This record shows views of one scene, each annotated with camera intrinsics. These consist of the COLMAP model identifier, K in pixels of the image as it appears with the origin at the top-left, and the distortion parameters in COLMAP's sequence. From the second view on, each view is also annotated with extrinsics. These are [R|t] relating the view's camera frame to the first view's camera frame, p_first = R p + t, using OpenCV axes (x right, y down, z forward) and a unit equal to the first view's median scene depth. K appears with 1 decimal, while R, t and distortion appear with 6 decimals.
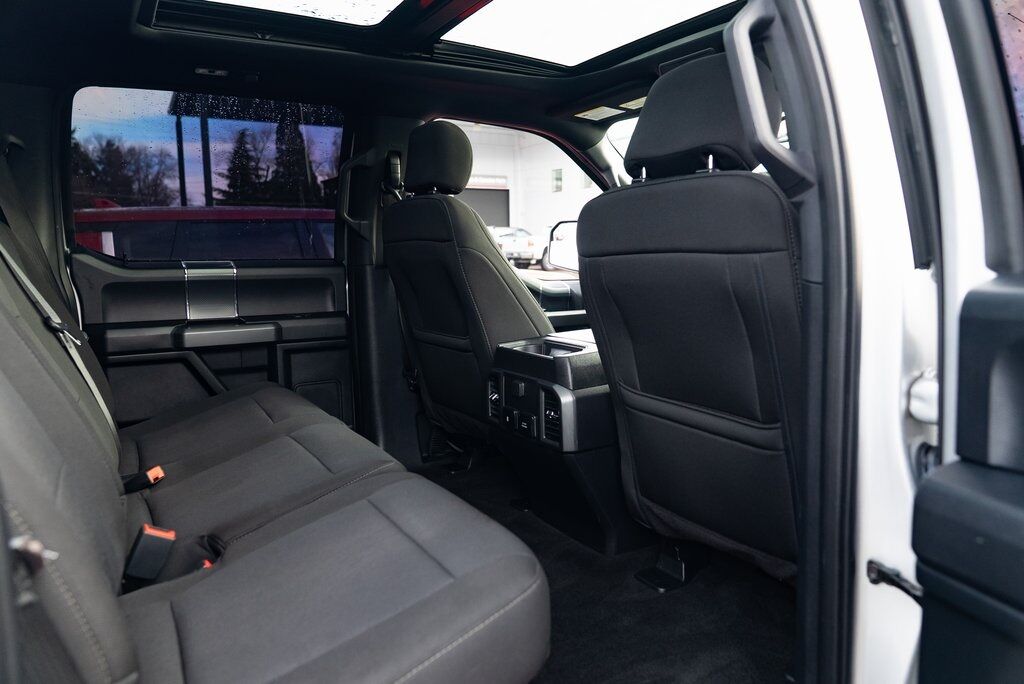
lens RADIAL K [[694.1, 0, 506.0], [0, 694.1, 340.4], [0, 0, 1]] dist [-0.034806, 0.023060]
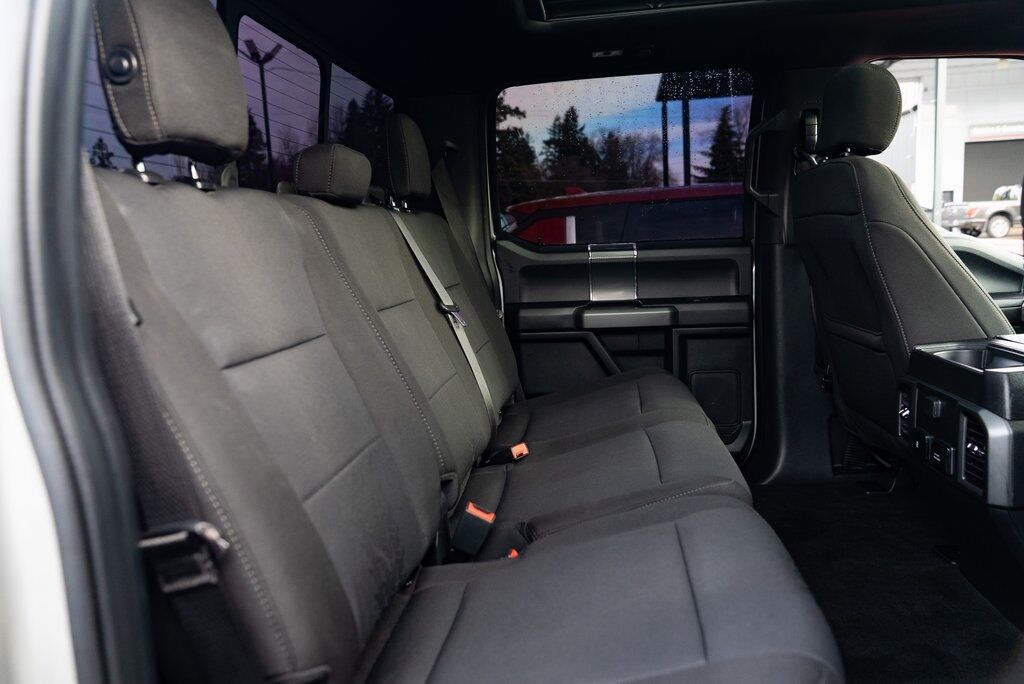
lens RADIAL K [[694.1, 0, 506.8], [0, 694.1, 344.6], [0, 0, 1]] dist [-0.034806, 0.023060]
pose [[0.796588, 0.061741, -0.601361, 0.078404], [-0.037171, 0.997891, 0.053214, -0.017671], [0.603378, -0.020037, 0.797203, 0.104804]]
